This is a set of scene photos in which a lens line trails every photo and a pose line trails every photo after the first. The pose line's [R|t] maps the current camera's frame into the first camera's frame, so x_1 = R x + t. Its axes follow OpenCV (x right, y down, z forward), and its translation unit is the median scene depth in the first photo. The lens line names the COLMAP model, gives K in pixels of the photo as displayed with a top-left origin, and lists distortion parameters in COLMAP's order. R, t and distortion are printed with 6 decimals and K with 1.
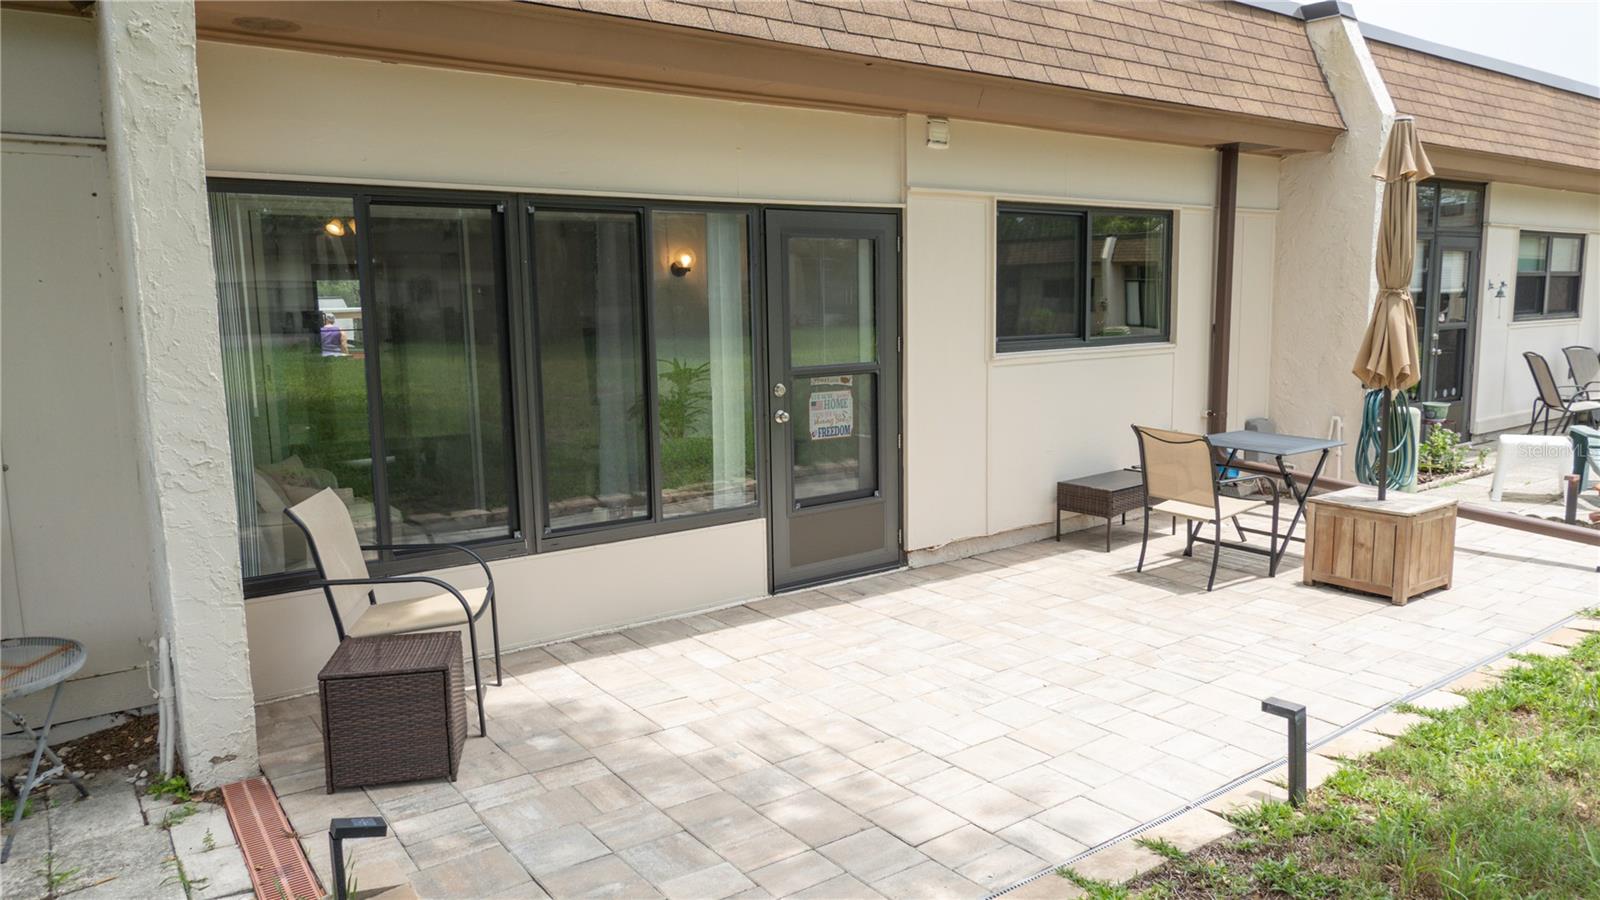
lens RADIAL K [[1059.7, 0, 800.0], [0, 1059.7, 450.0], [0, 0, 1]] dist [-0.014731, -0.000581]
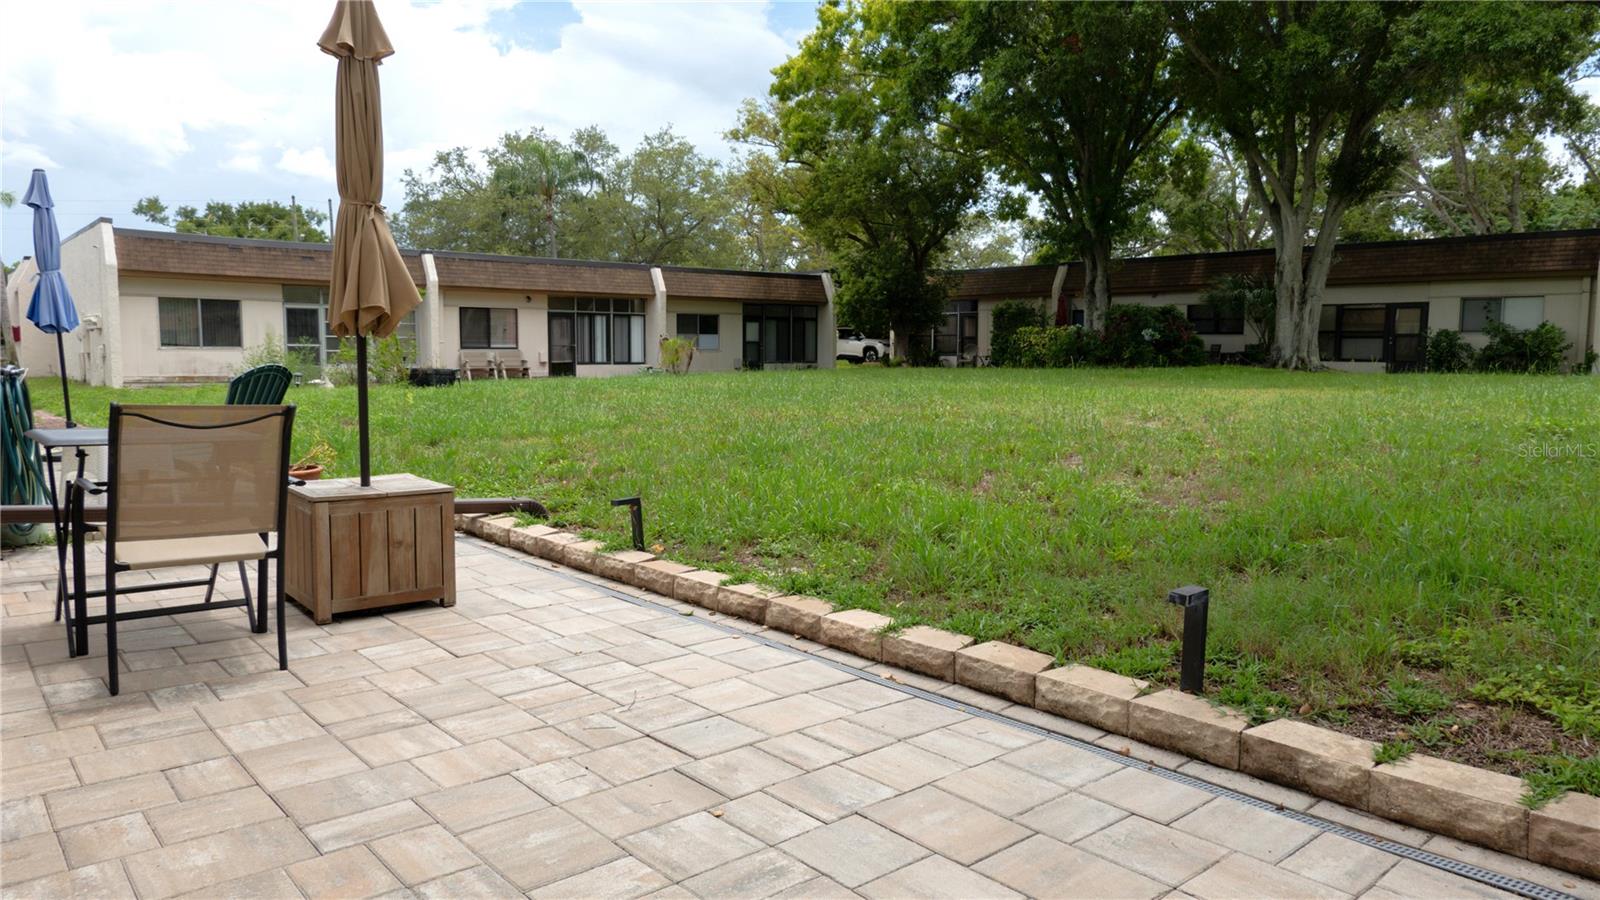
lens RADIAL K [[1059.7, 0, 800.0], [0, 1059.7, 450.0], [0, 0, 1]] dist [-0.014731, -0.000581]
pose [[-0.076397, -0.076216, 0.994160, -0.238818], [0.137465, 0.986748, 0.086211, -0.000580], [-0.987556, 0.143248, -0.064907, 0.800062]]
